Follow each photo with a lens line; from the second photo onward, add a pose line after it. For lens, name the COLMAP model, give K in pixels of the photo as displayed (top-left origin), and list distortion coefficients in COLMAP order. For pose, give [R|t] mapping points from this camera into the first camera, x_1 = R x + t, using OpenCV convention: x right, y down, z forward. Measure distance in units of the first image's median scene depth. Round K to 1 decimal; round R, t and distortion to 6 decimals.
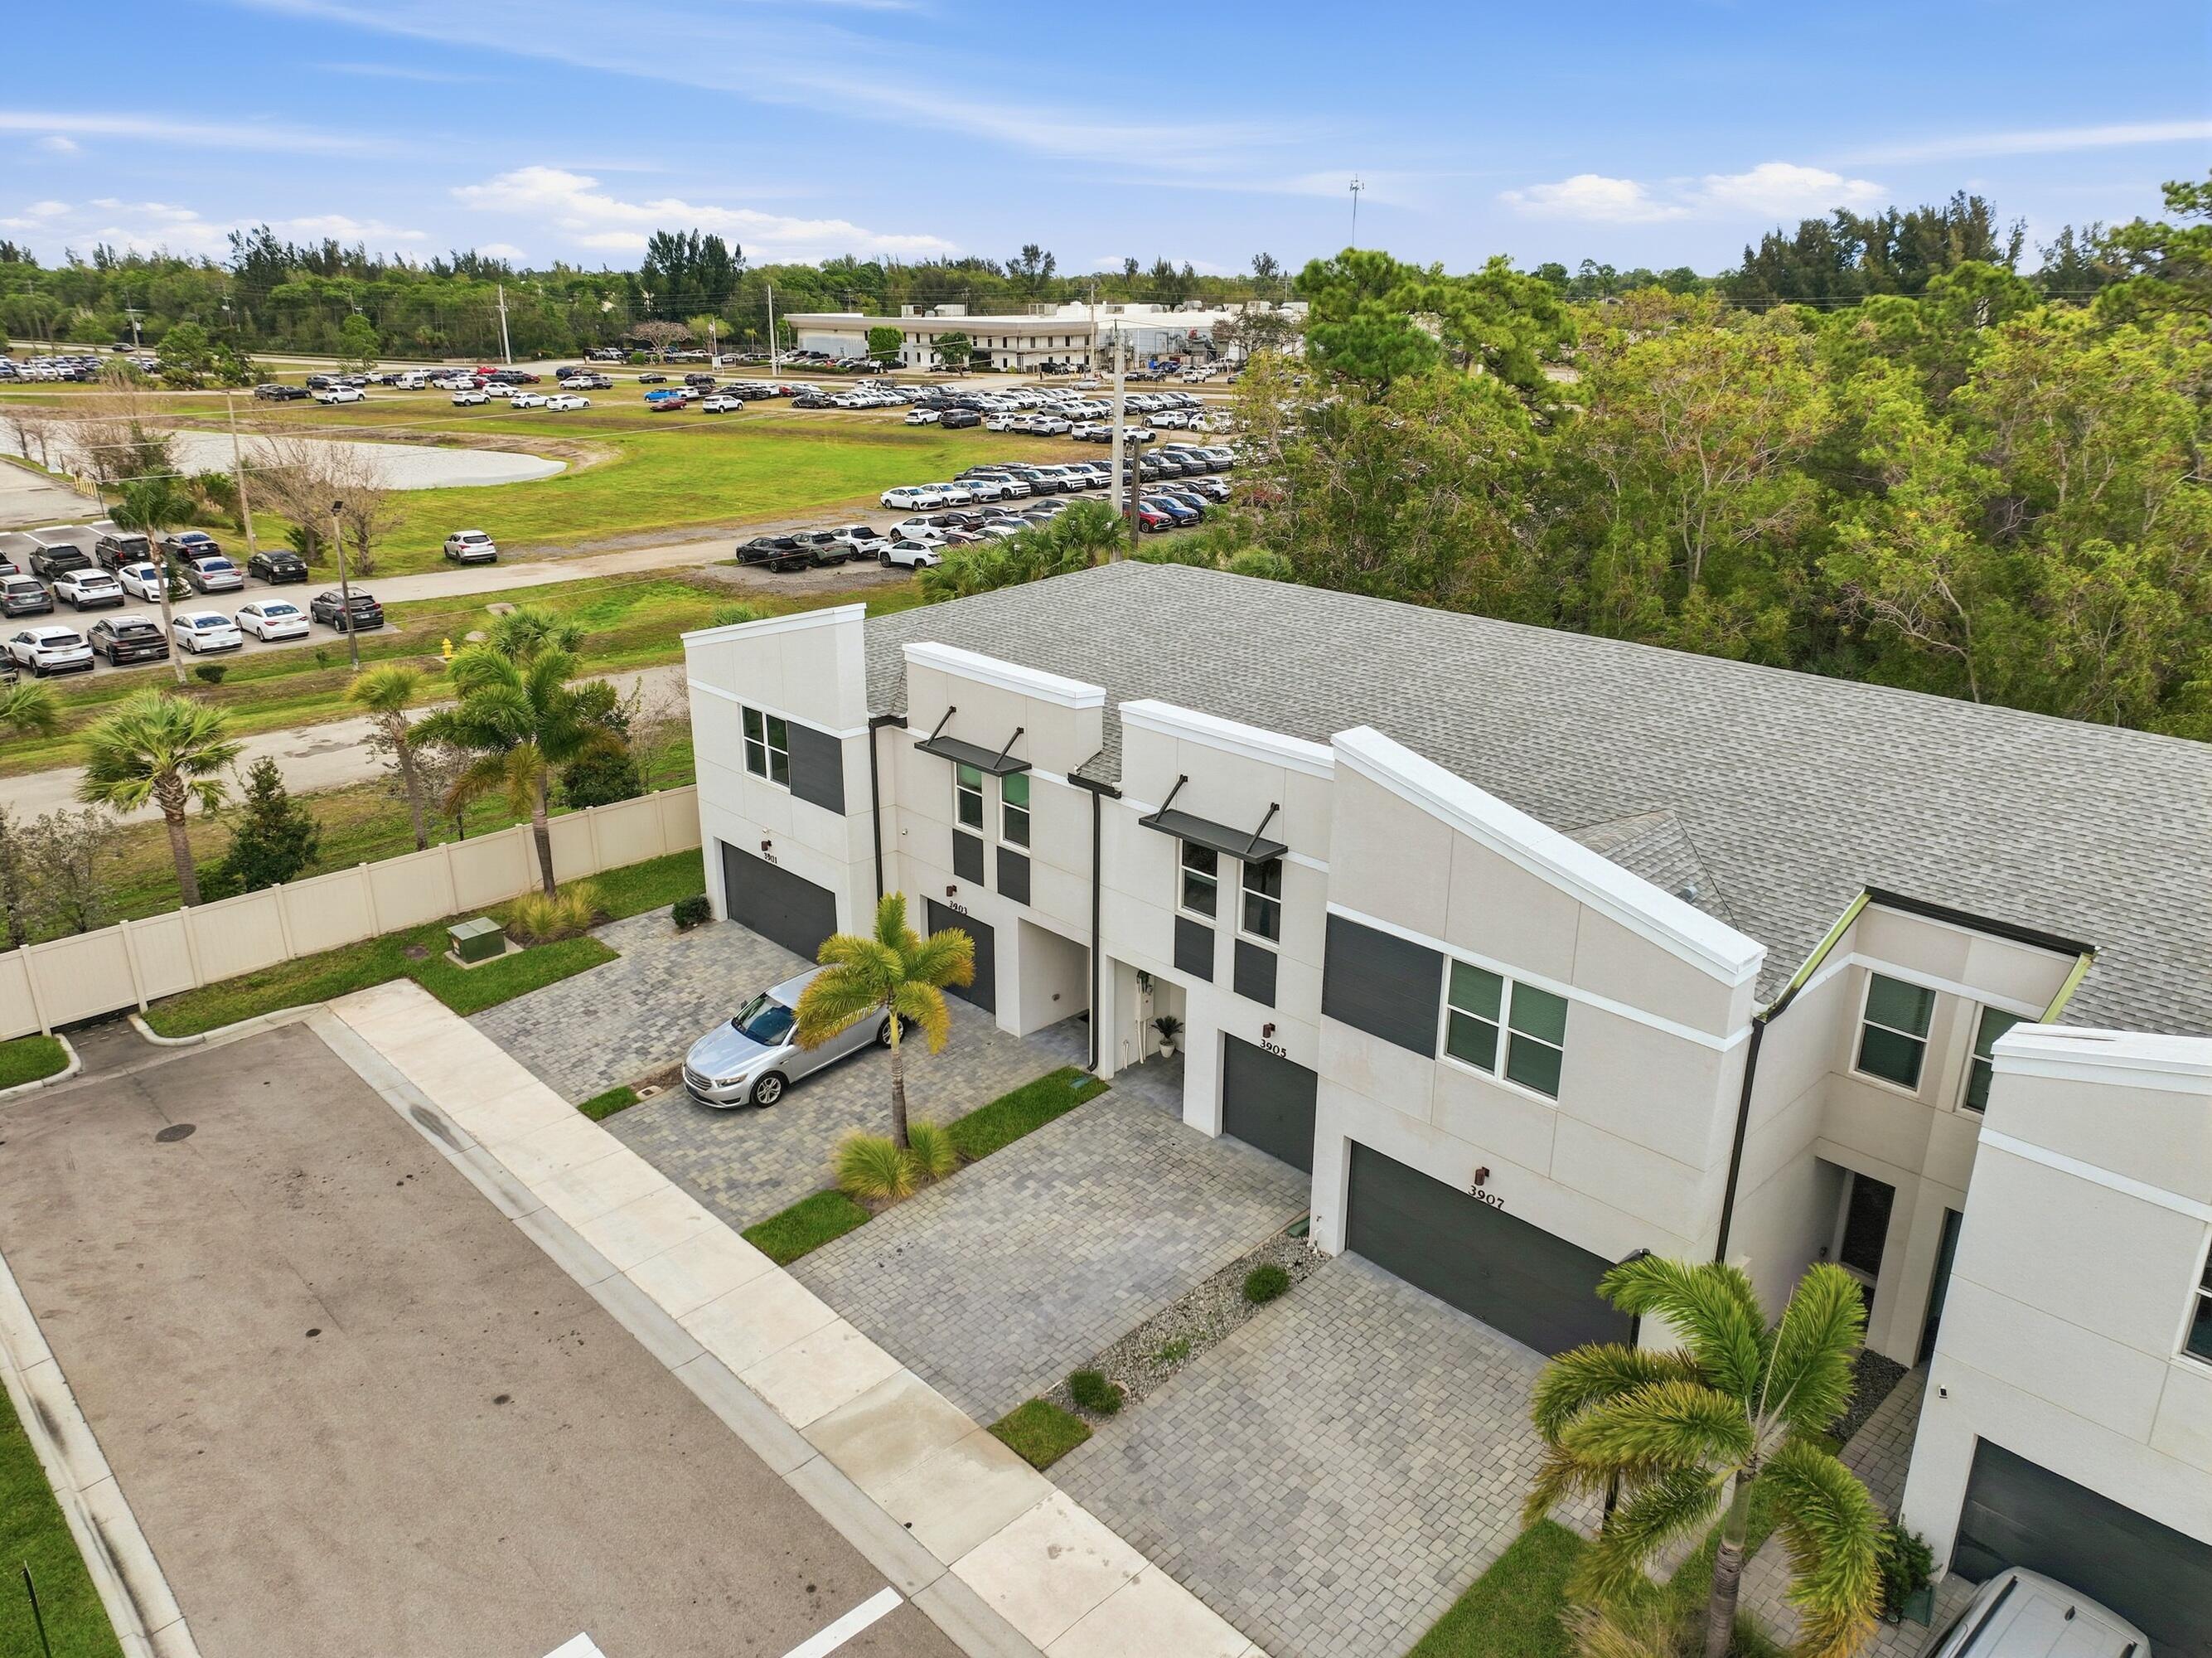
lens RADIAL K [[1551.1, 0, 1109.7], [0, 1551.1, 825.6], [0, 0, 1]] dist [0.004713, 0.007402]
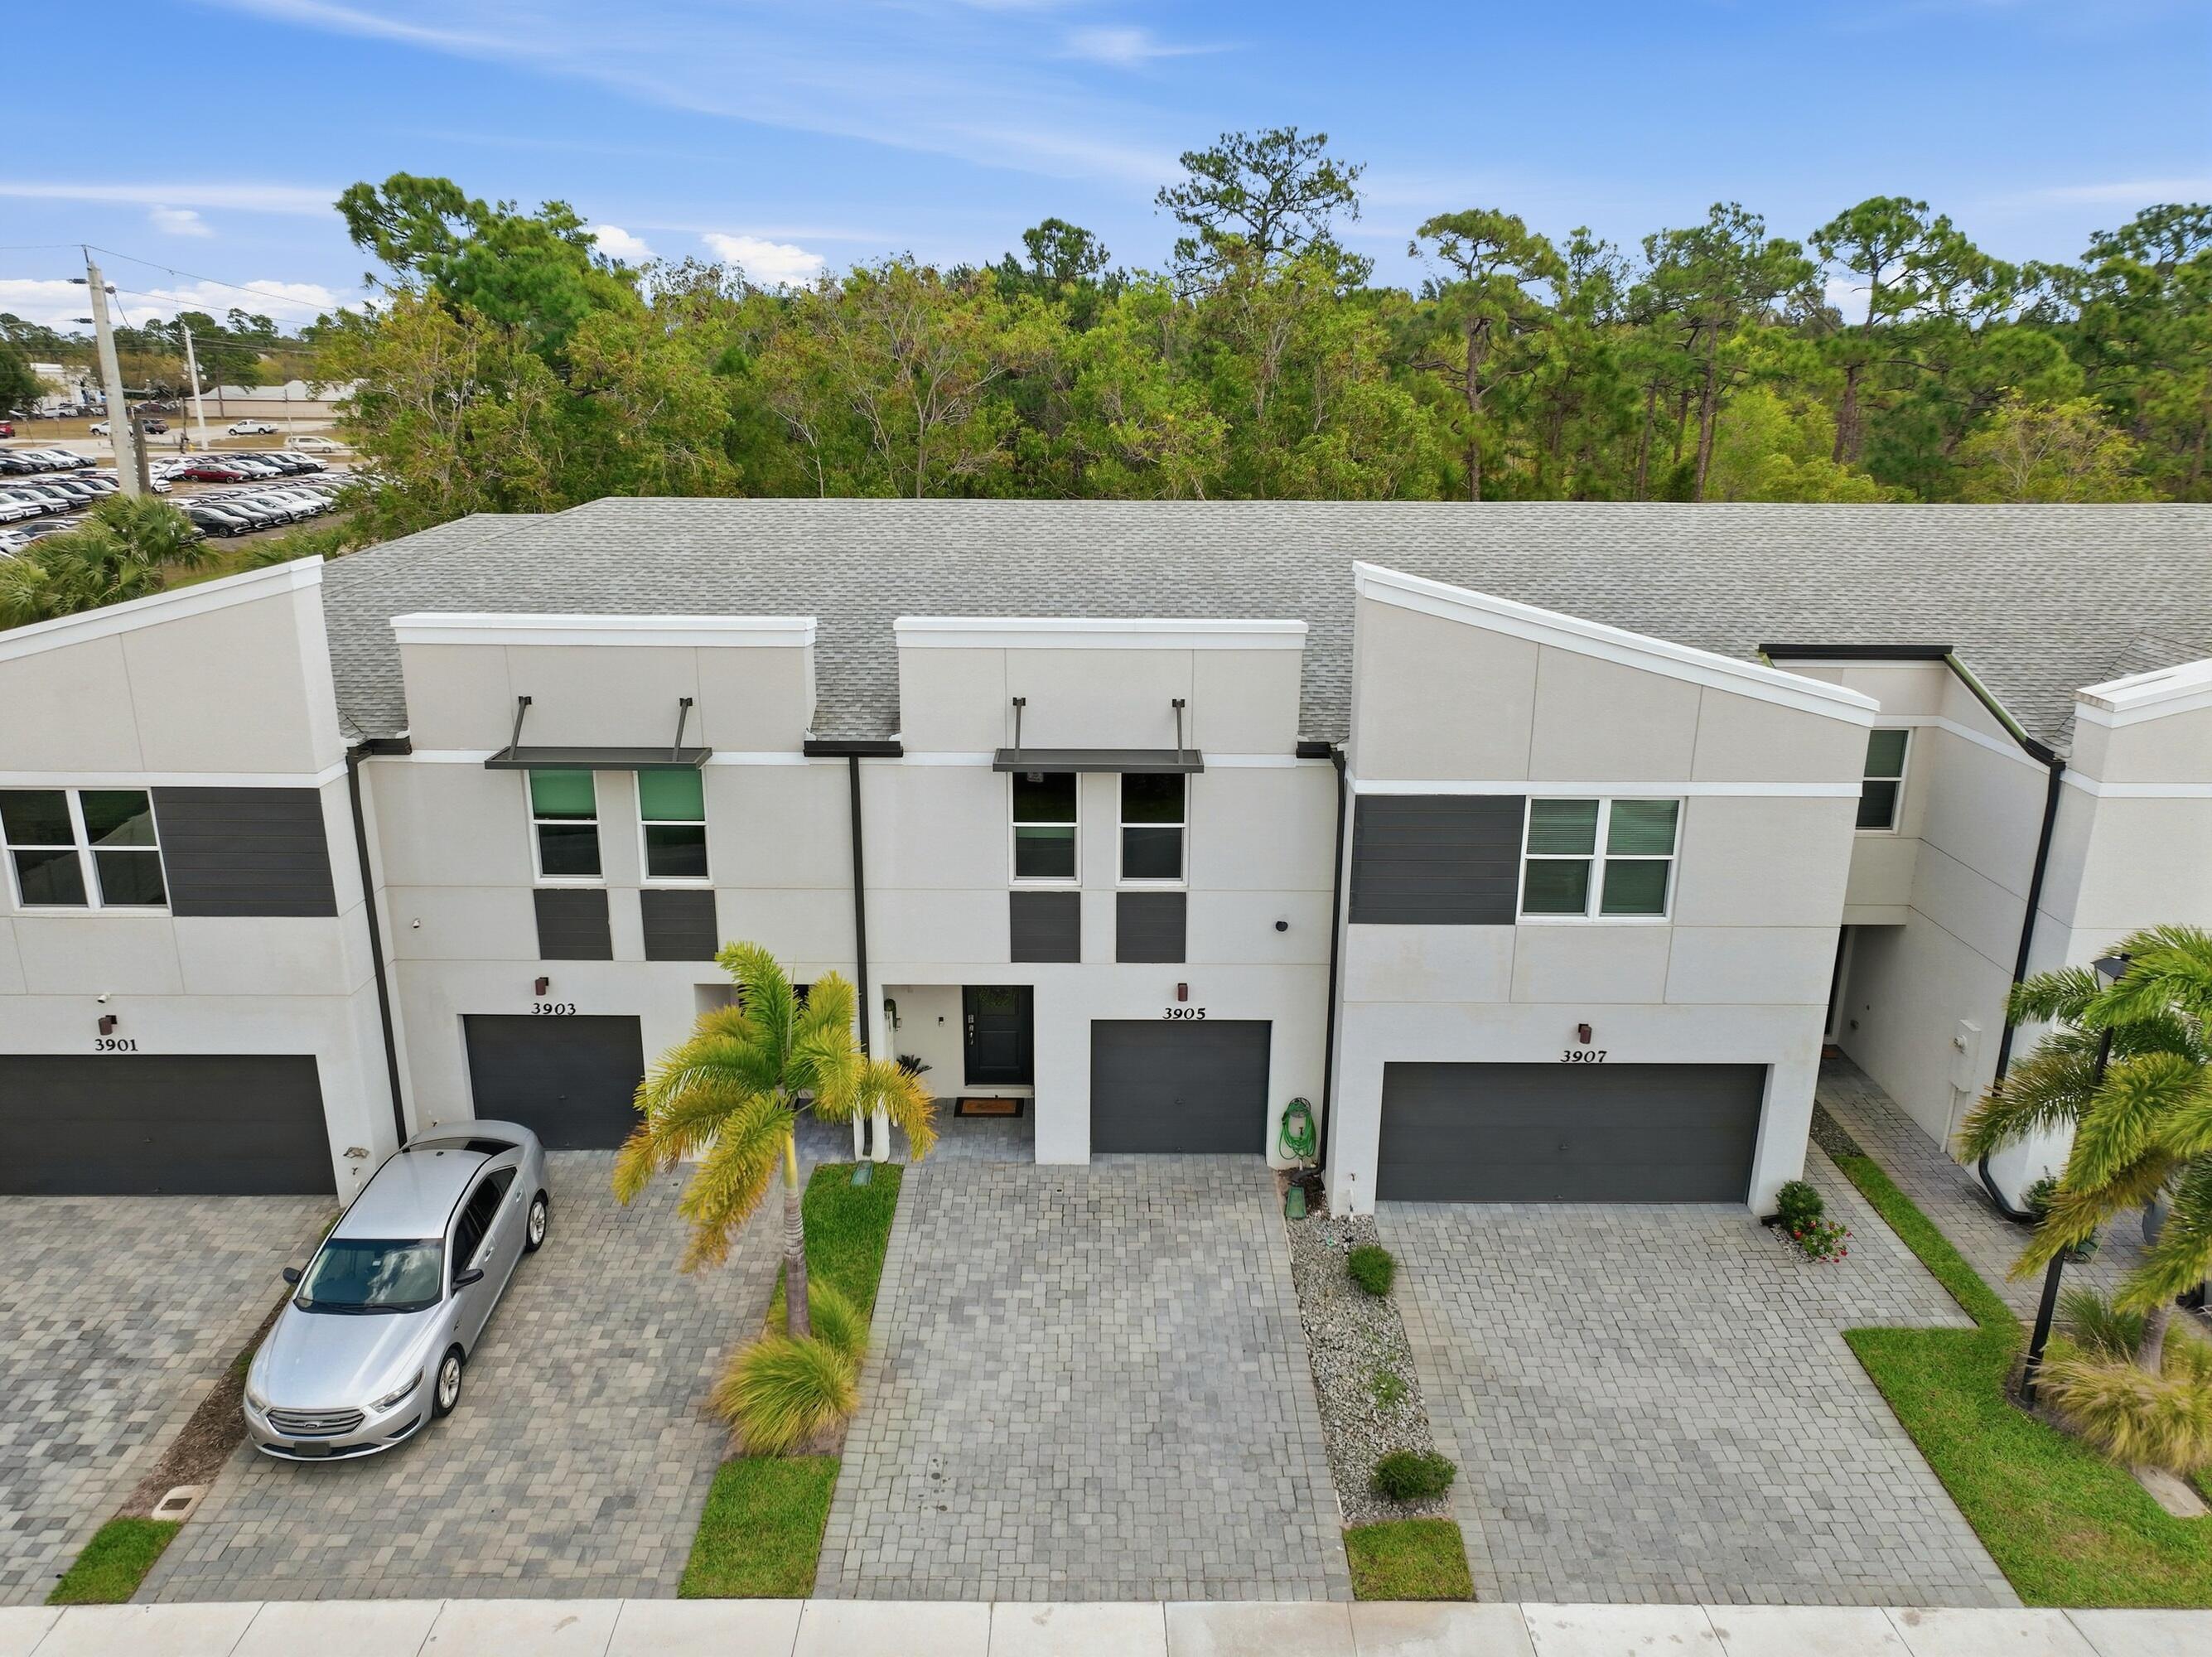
lens RADIAL K [[1551.0, 0, 1109.7], [0, 1551.0, 825.1], [0, 0, 1]] dist [0.004713, 0.007402]
pose [[0.691635, -0.208893, 0.691379, -0.434098], [0.235696, 0.970134, 0.057333, -0.005128], [-0.682707, 0.123302, 0.720214, 0.420946]]
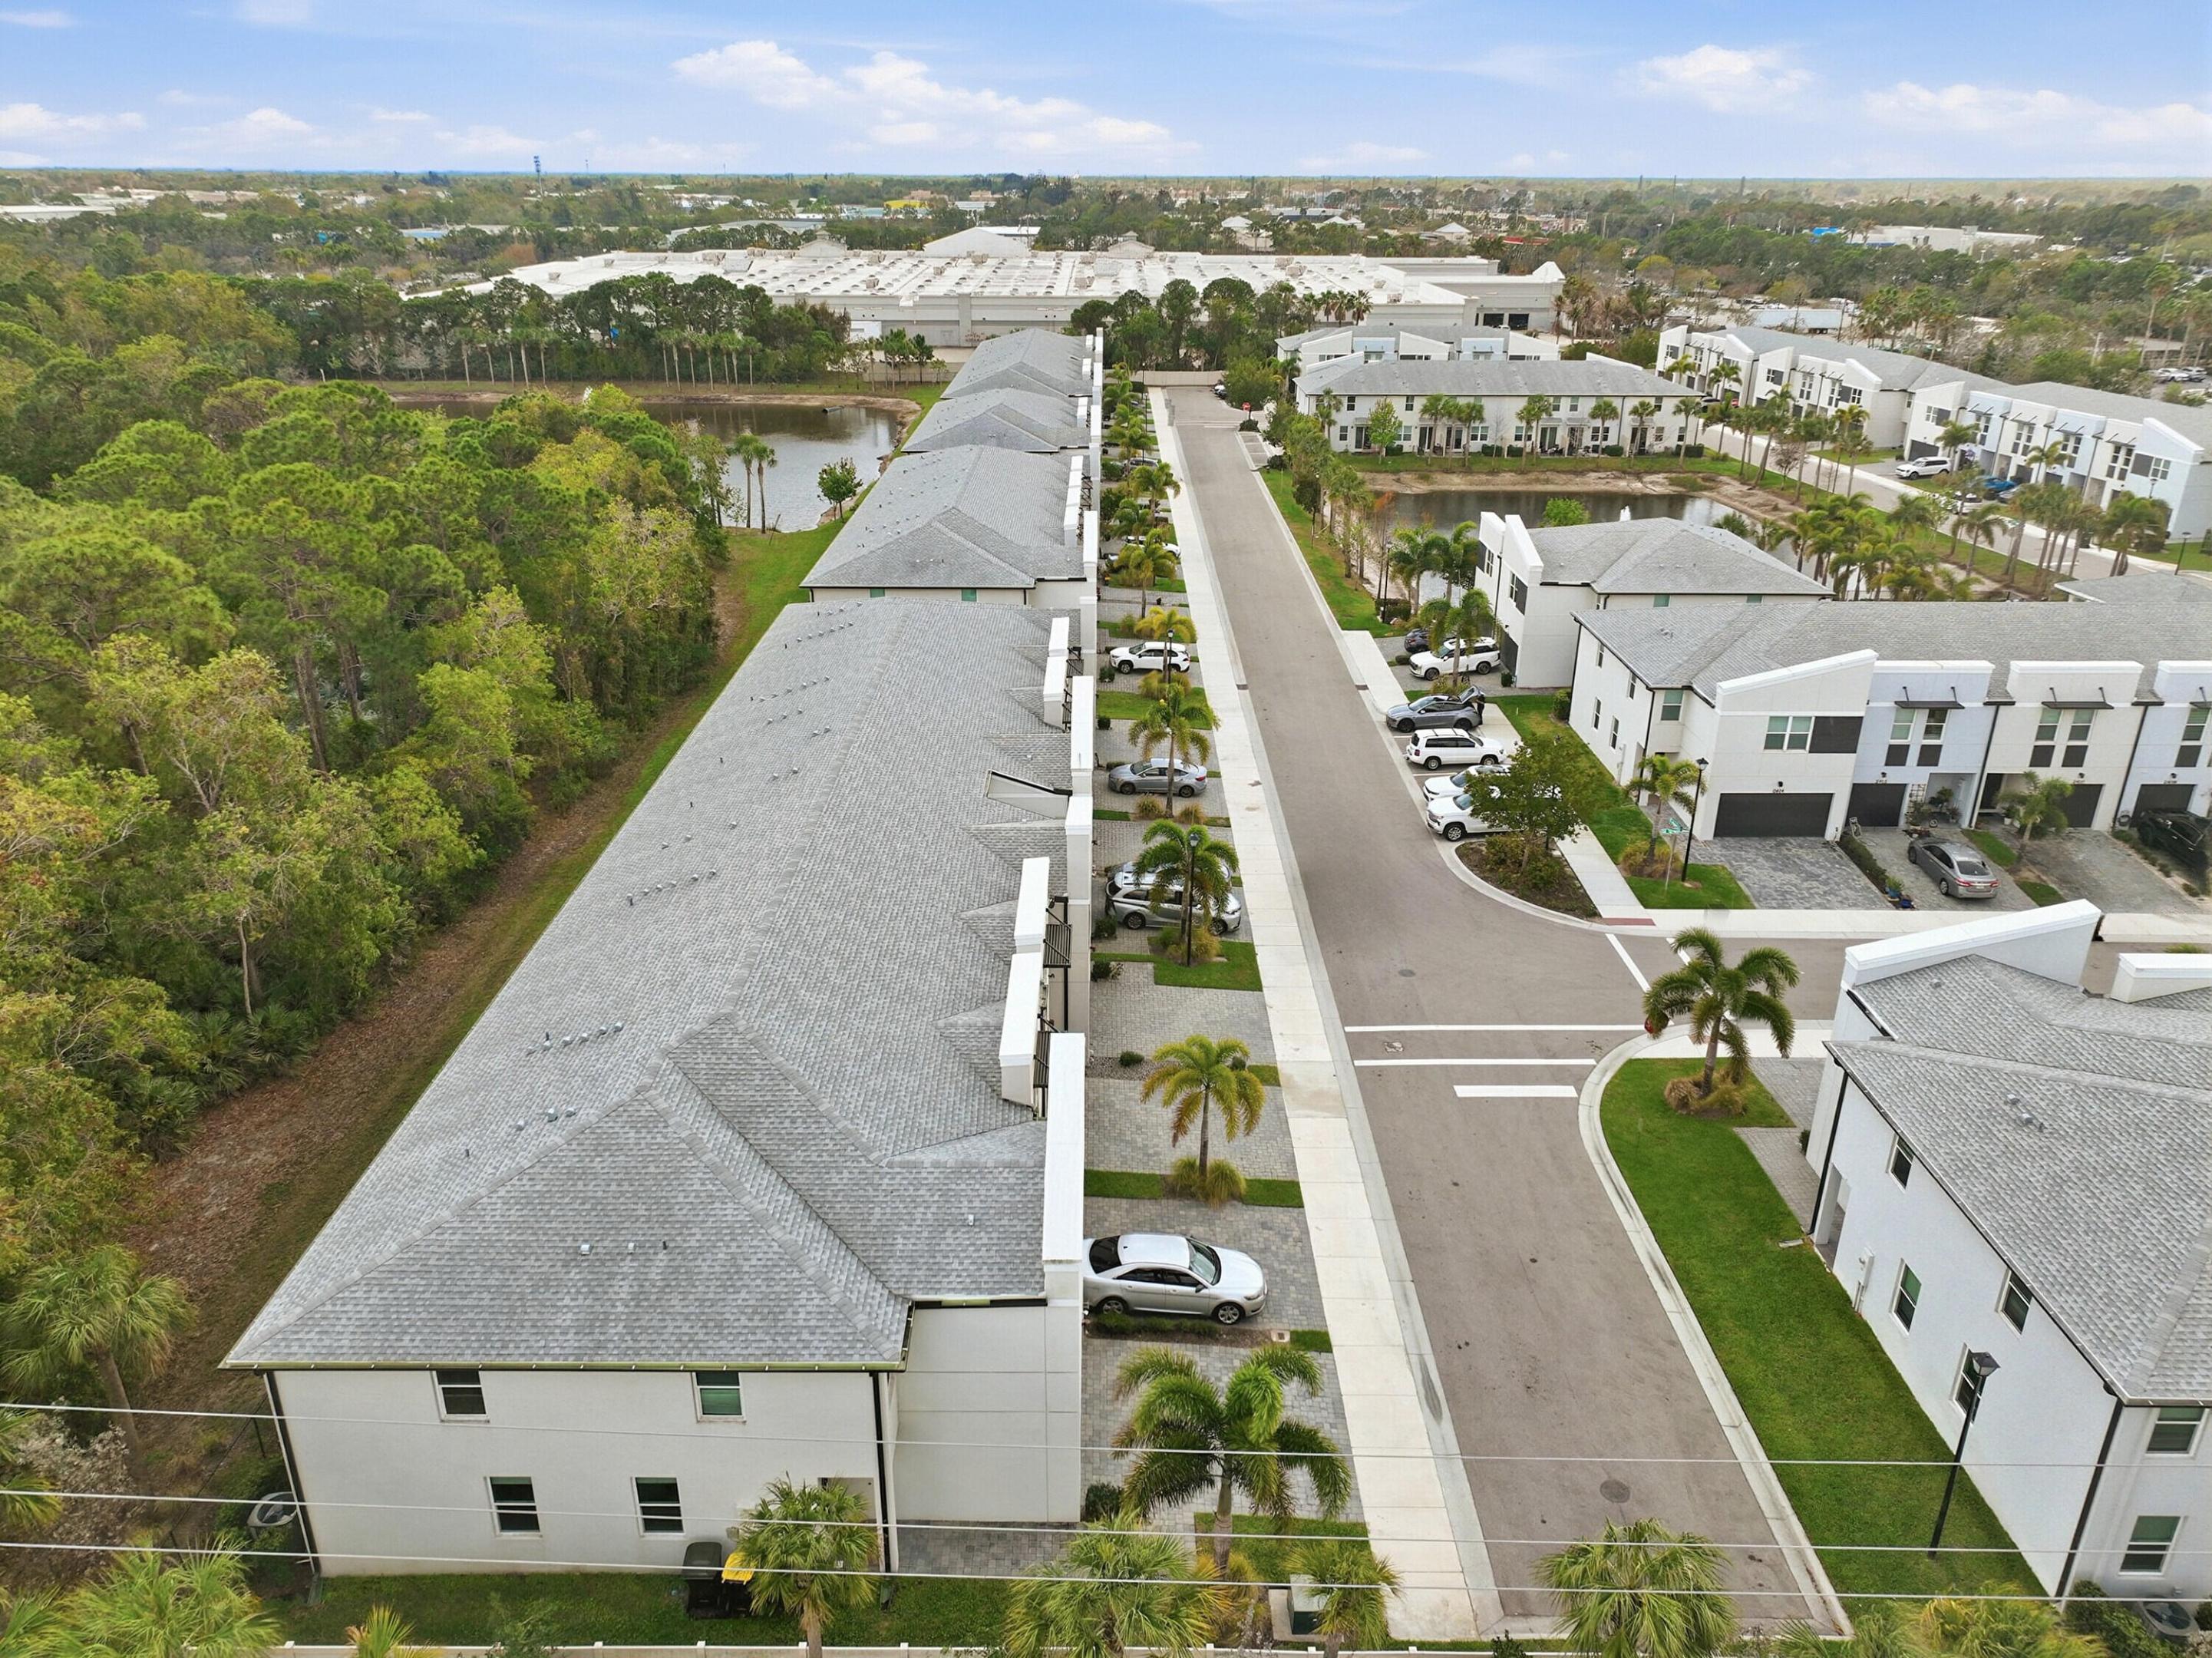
lens RADIAL K [[1551.0, 0, 1109.7], [0, 1551.0, 825.6], [0, 0, 1]] dist [0.004713, 0.007402]
pose [[-0.720075, -0.274483, 0.637300, -0.994971], [0.223721, 0.777556, 0.587670, -1.052970], [-0.656842, 0.565744, -0.498491, 1.649995]]
